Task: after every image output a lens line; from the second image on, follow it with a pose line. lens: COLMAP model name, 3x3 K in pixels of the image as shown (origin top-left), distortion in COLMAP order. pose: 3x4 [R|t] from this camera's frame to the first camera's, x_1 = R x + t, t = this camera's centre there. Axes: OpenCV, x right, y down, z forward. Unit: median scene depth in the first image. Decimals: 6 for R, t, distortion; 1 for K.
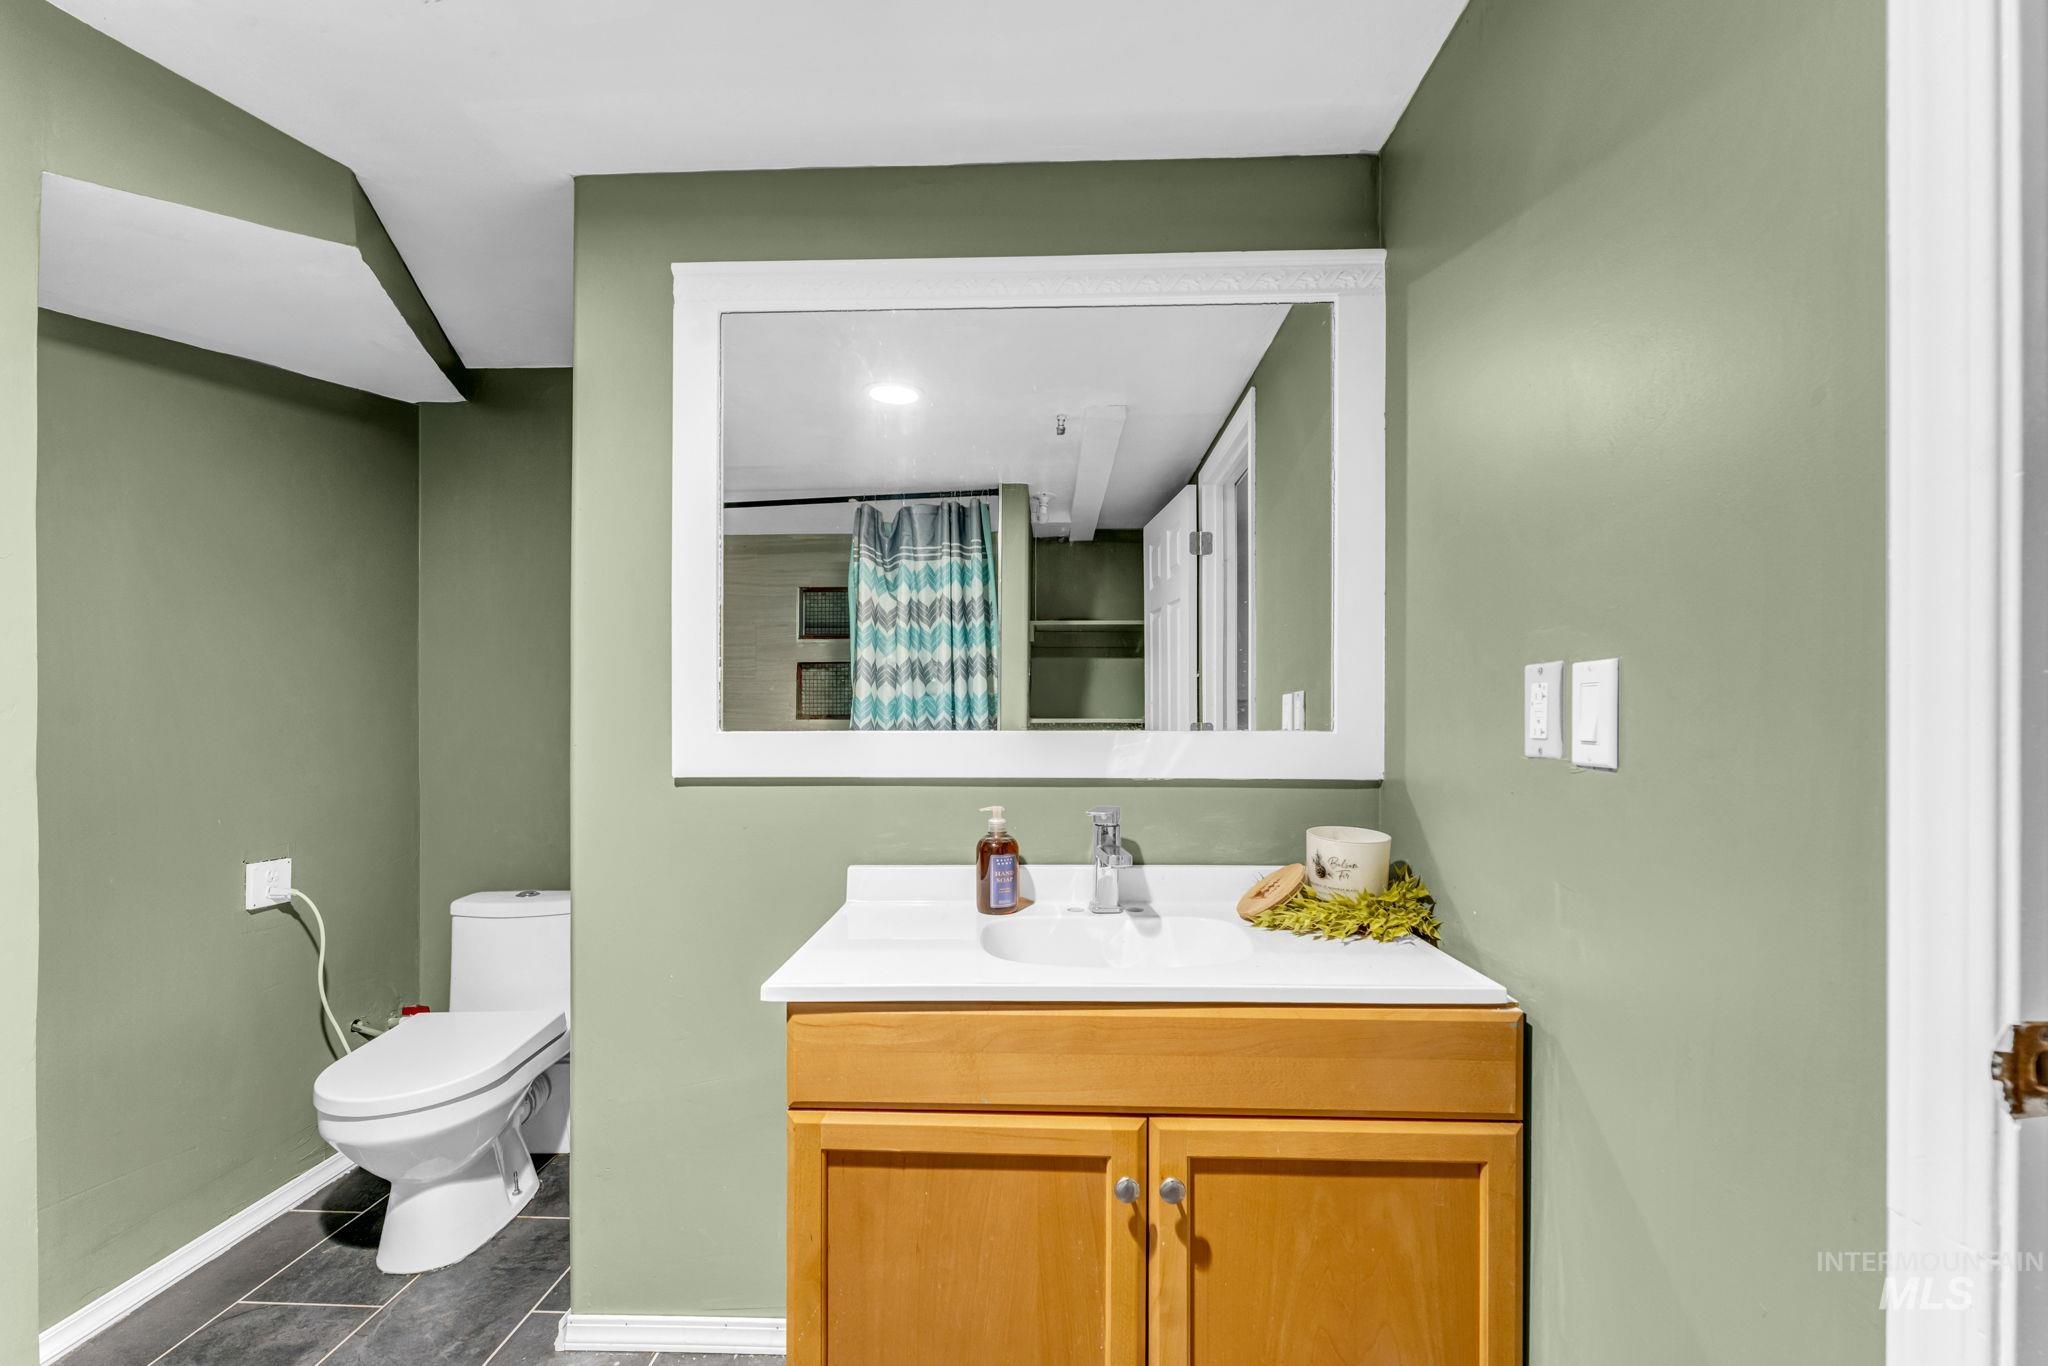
lens RADIAL K [[818.2, 0, 1020.6], [0, 818.2, 714.2], [0, 0, 1]] dist [-0.005489, 0.001312]
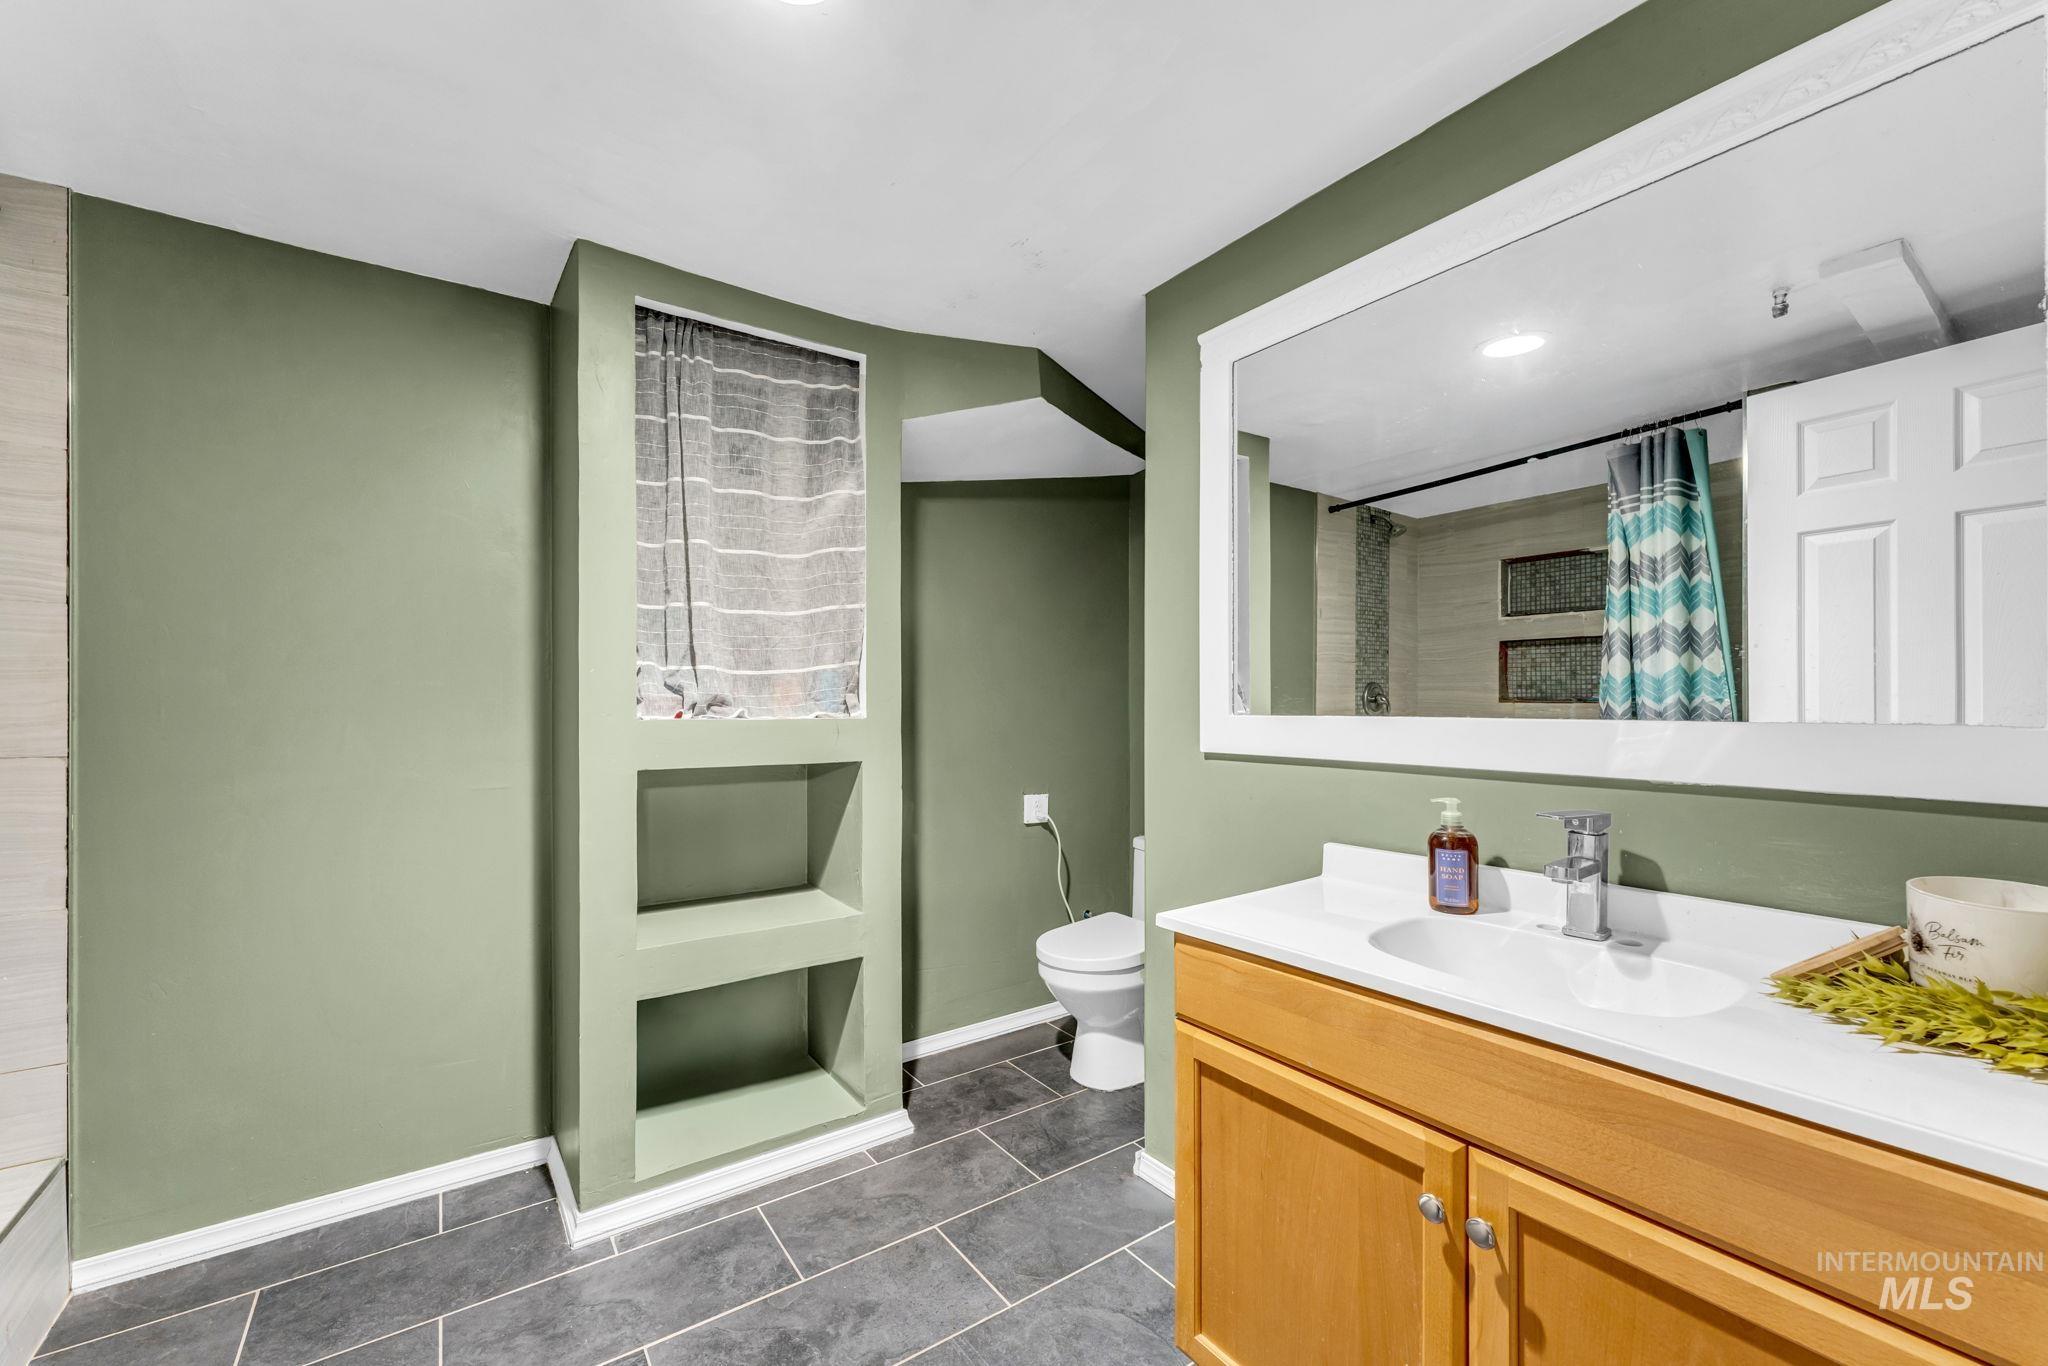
lens RADIAL K [[818.2, 0, 1034.3], [0, 818.2, 696.3], [0, 0, 1]] dist [-0.005489, 0.001312]
pose [[0.613952, -0.005694, -0.789323, 0.418147], [0.005552, 0.999980, -0.002895, -0.004624], [0.789324, -0.002605, 0.613971, 0.044986]]
